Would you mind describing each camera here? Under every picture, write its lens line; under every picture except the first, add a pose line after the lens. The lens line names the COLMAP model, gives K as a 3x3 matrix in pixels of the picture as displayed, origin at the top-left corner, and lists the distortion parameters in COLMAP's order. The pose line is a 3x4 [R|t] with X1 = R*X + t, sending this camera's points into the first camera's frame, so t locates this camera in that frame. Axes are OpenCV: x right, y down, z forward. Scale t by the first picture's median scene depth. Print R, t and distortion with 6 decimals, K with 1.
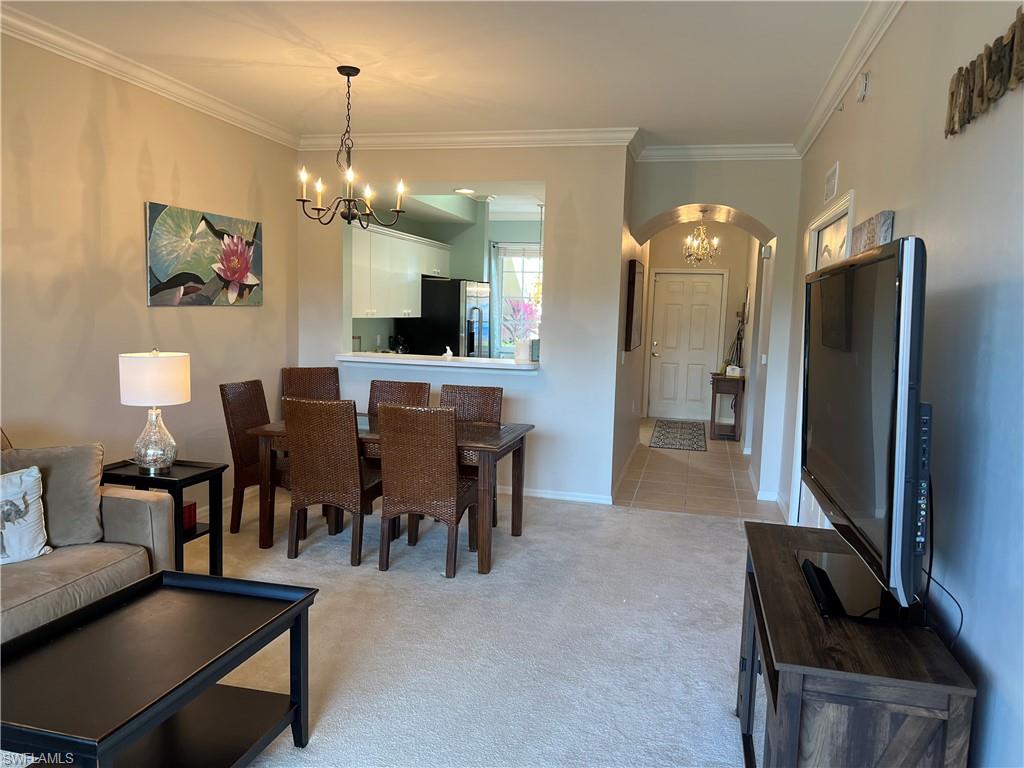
lens RADIAL K [[758.6, 0, 525.8], [0, 758.6, 388.5], [0, 0, 1]] dist [0.066322, -0.084879]
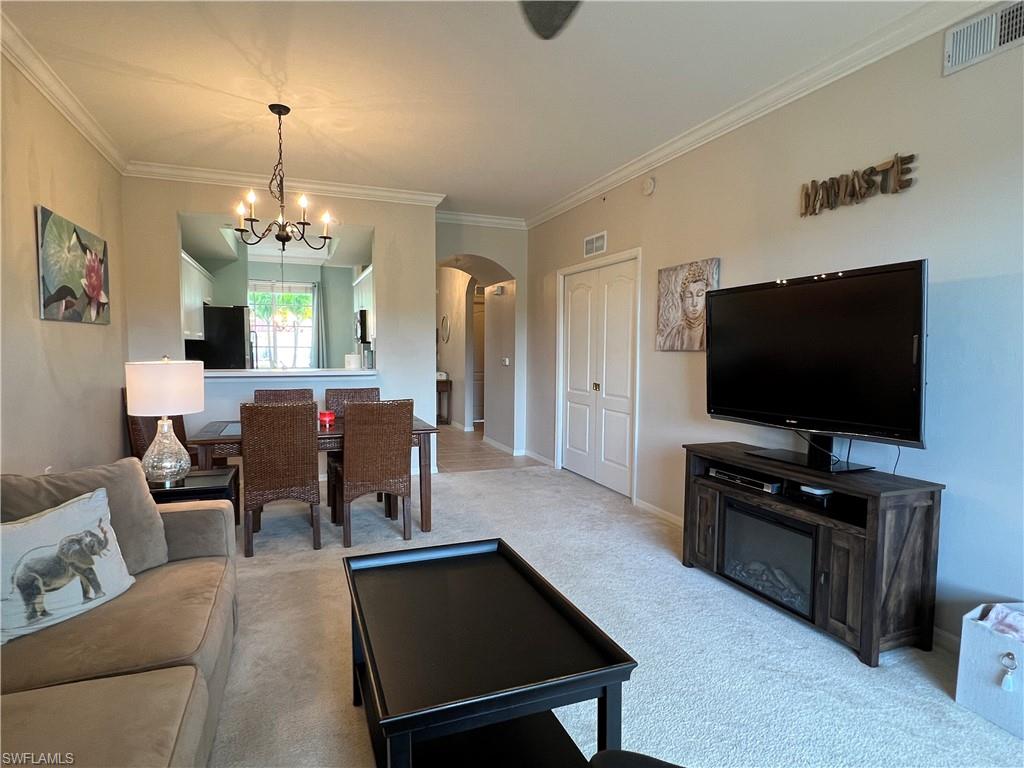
lens RADIAL K [[553.8, 0, 512.0], [0, 553.8, 384.0], [0, 0, 1]] dist [0.002812, 0.000741]
pose [[0.825812, -0.062348, 0.560488, -0.371865], [0.078754, 0.996881, -0.005142, 0.014739], [-0.558419, 0.048387, 0.828147, 0.135067]]
